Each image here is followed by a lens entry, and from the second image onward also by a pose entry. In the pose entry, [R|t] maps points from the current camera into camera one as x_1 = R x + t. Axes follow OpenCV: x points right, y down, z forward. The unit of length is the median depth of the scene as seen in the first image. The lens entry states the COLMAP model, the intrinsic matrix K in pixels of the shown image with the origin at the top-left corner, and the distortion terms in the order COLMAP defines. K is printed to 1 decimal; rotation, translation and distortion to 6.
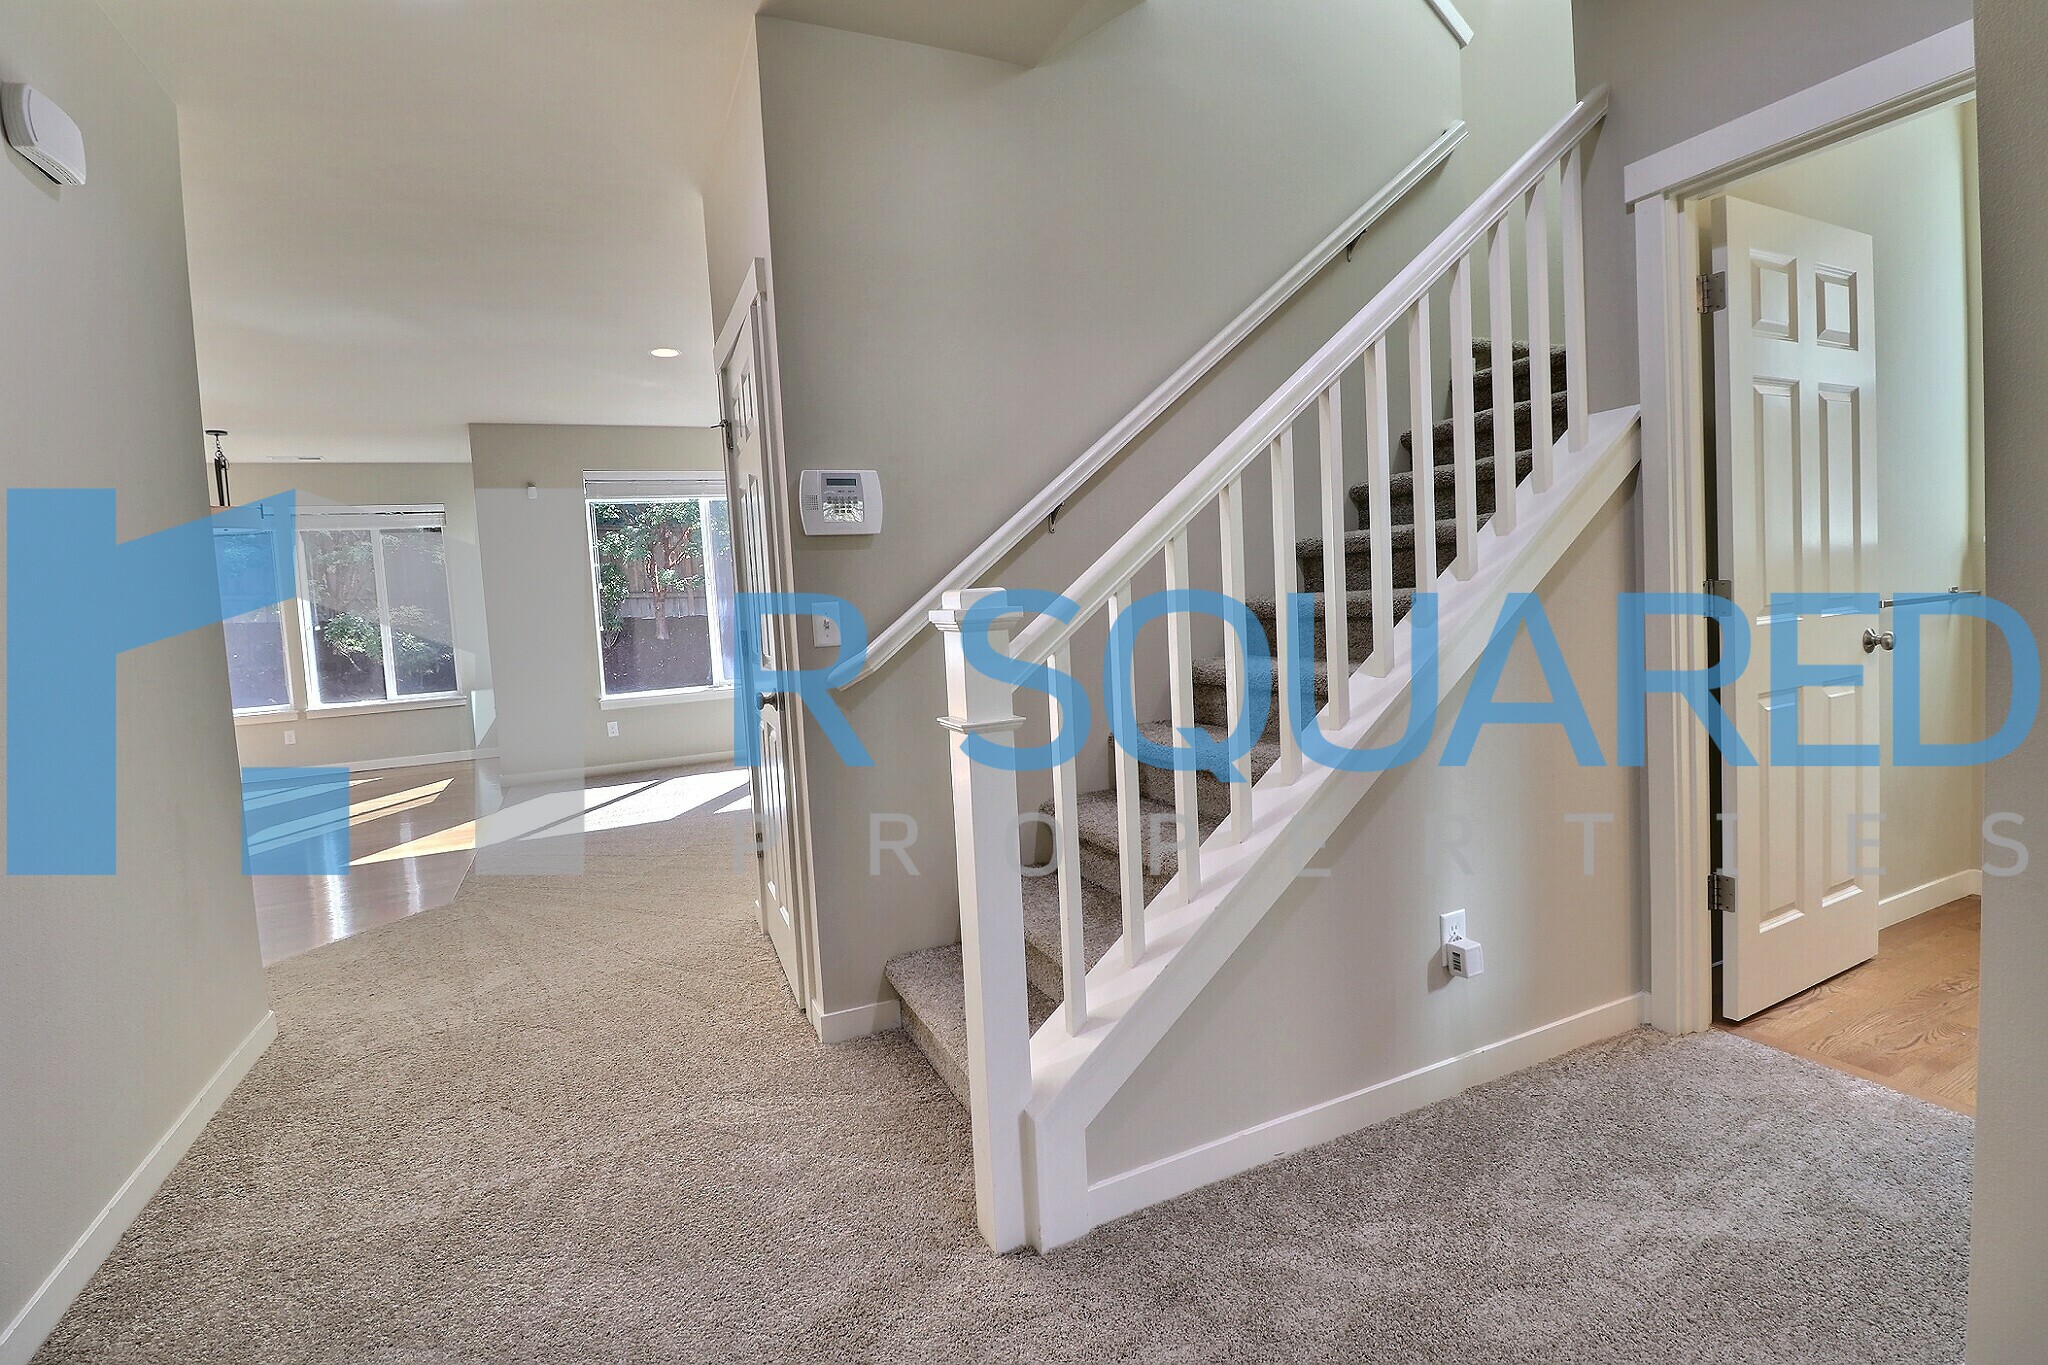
lens RADIAL K [[956.6, 0, 1018.0], [0, 956.6, 679.6], [0, 0, 1]] dist [-0.004146, -0.000330]
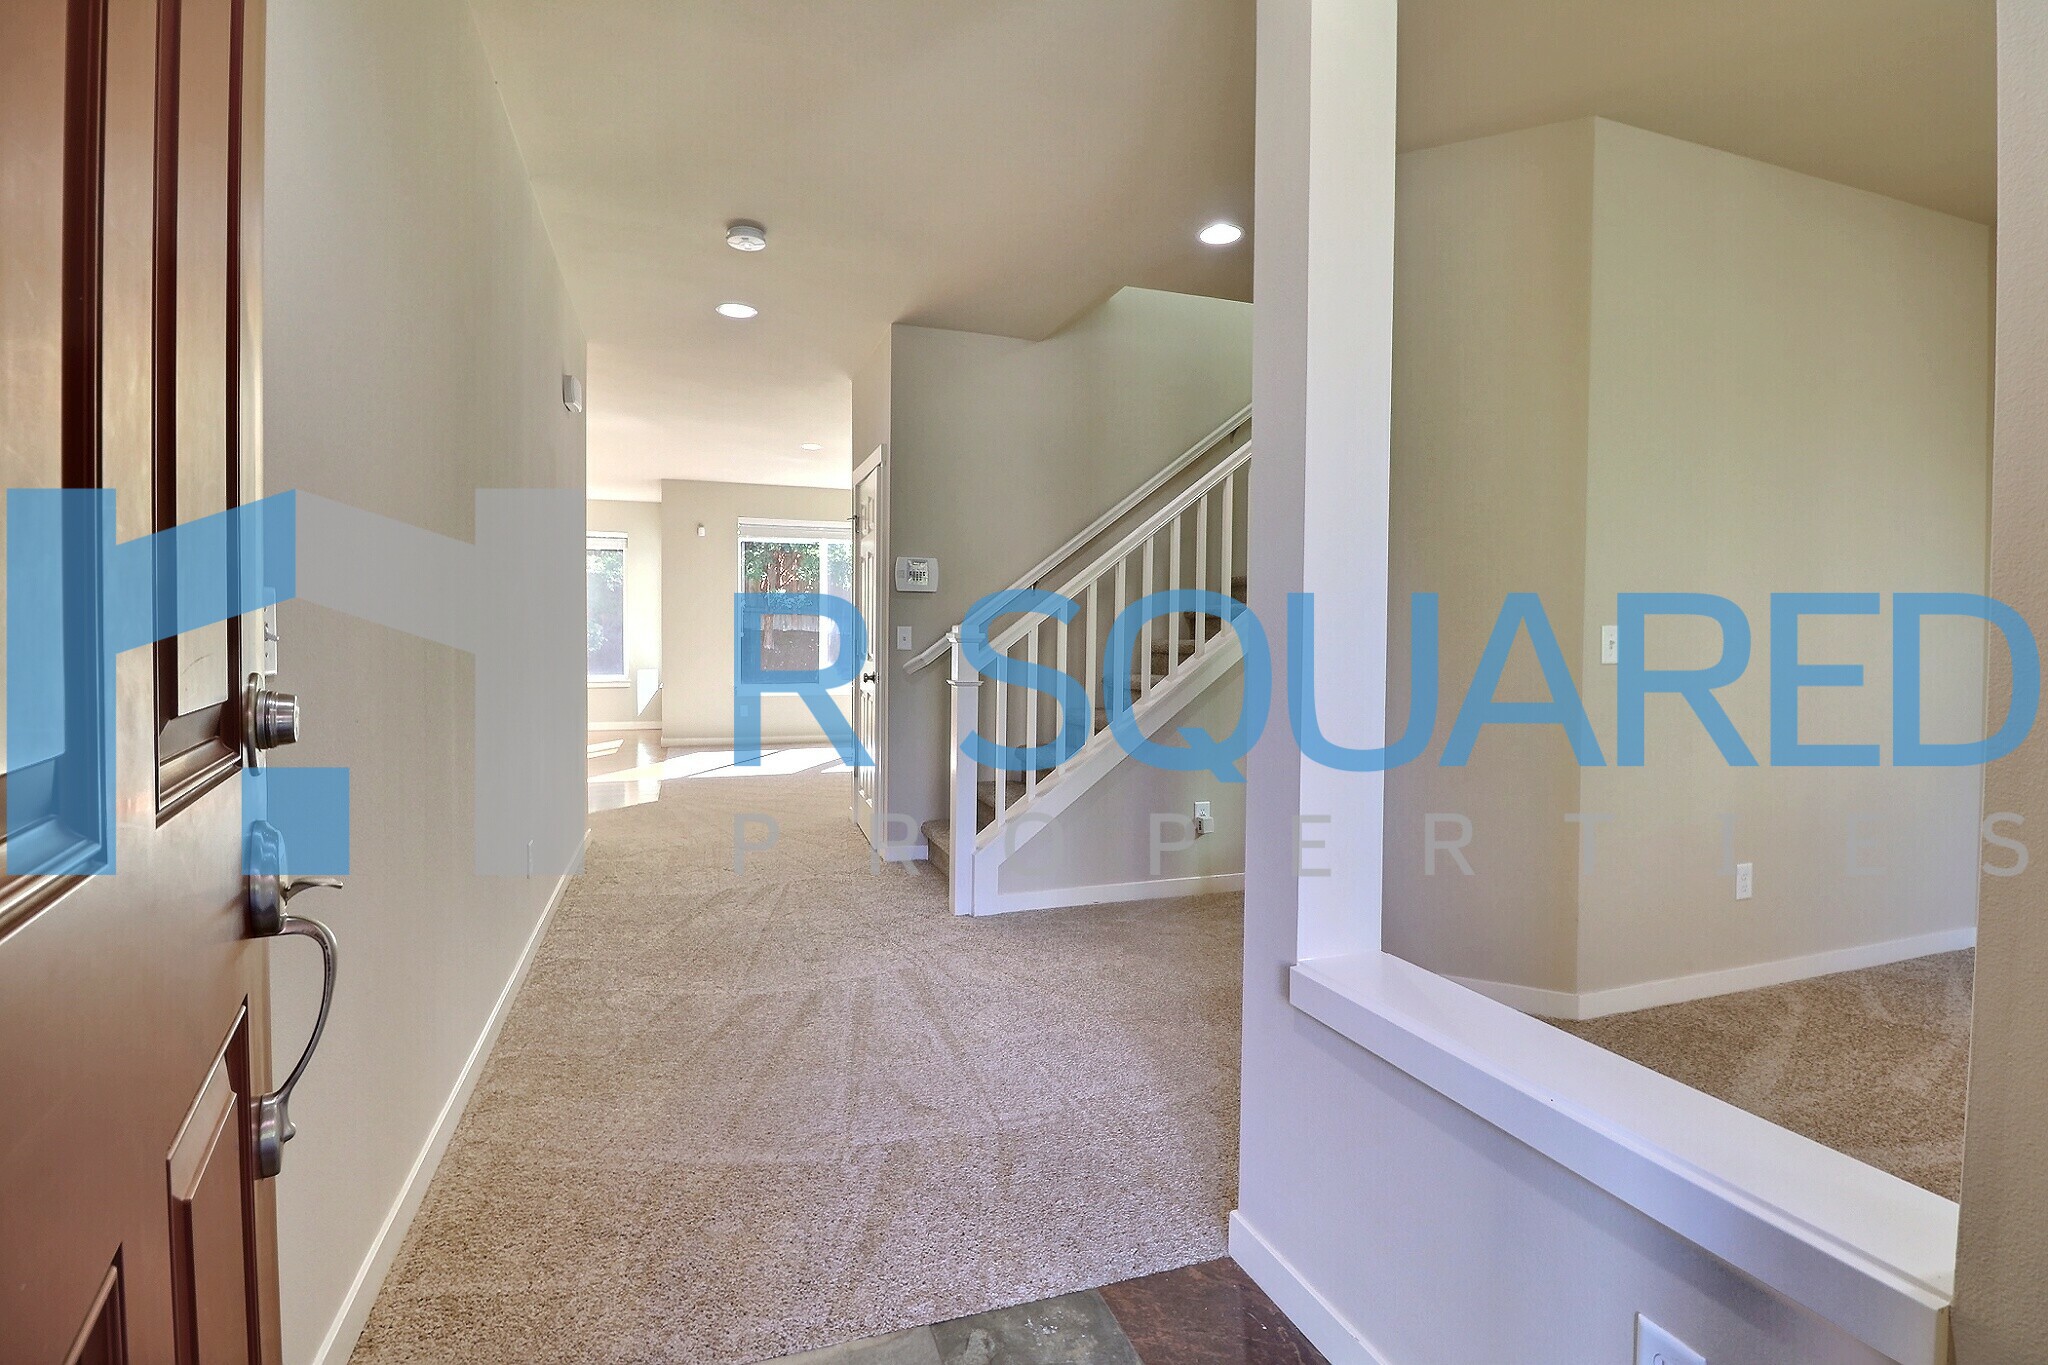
lens RADIAL K [[956.6, 0, 1027.4], [0, 956.6, 671.3], [0, 0, 1]] dist [-0.004146, -0.000330]
pose [[0.994770, 0.066687, -0.077364, 0.177150], [-0.069936, 0.996746, -0.040071, 0.061361], [0.074440, 0.045272, 0.996197, -0.795280]]
